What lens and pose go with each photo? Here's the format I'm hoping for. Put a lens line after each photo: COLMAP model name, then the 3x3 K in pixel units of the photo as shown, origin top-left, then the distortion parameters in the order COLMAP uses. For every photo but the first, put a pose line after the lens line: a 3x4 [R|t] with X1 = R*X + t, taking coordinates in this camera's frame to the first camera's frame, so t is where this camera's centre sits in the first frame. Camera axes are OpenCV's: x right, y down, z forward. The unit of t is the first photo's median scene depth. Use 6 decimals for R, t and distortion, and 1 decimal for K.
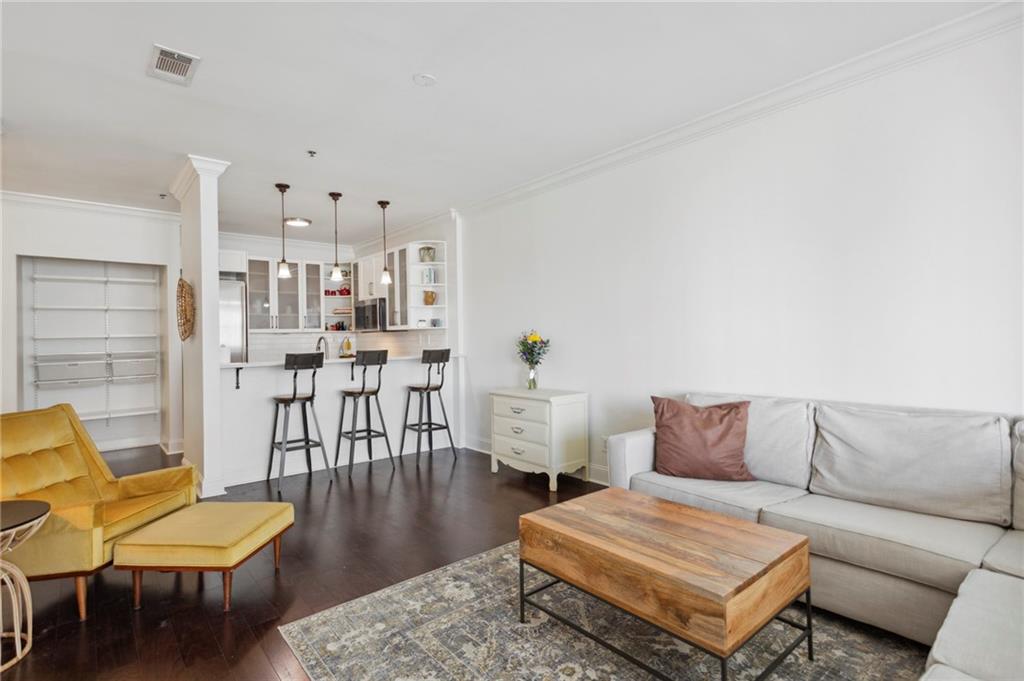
lens RADIAL K [[498.9, 0, 514.1], [0, 498.9, 338.0], [0, 0, 1]] dist [0.000884, 0.005304]
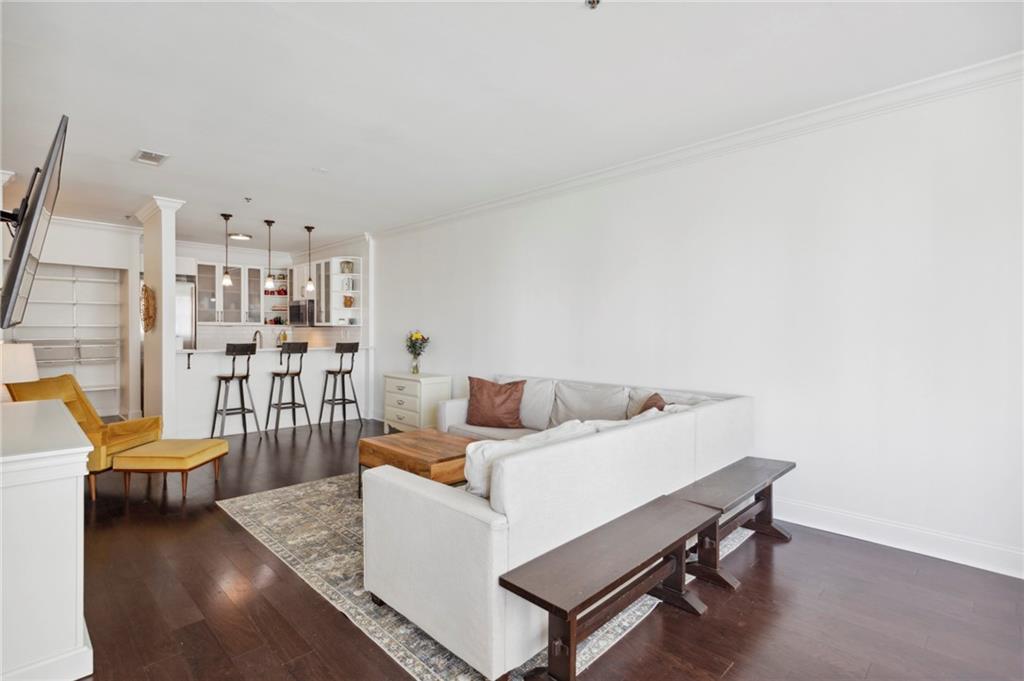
lens RADIAL K [[498.9, 0, 514.7], [0, 498.9, 341.4], [0, 0, 1]] dist [0.000884, 0.005304]
pose [[0.996382, 0.022696, 0.081895, 0.181165], [-0.024325, 0.999525, 0.018945, -0.016681], [-0.081426, -0.020869, 0.996461, -0.356553]]
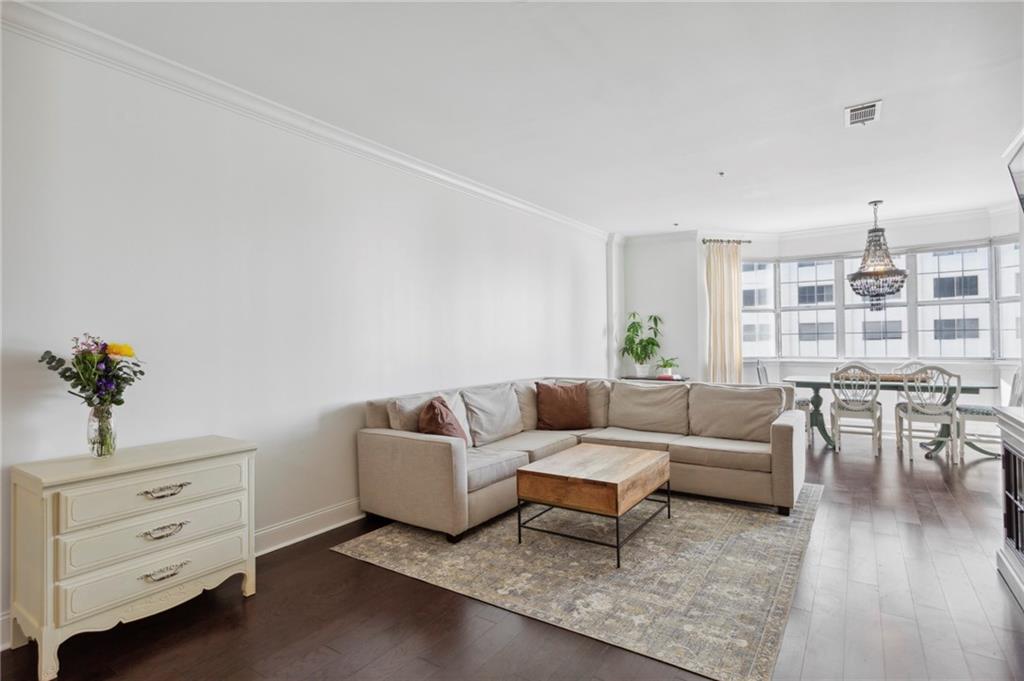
lens RADIAL K [[498.9, 0, 517.4], [0, 498.9, 343.5], [0, 0, 1]] dist [0.000884, 0.005304]
pose [[-0.256037, 0.020991, 0.966439, -0.505006], [0.019754, 0.999669, -0.016480, 0.009971], [-0.966465, 0.014872, -0.256367, 0.690107]]
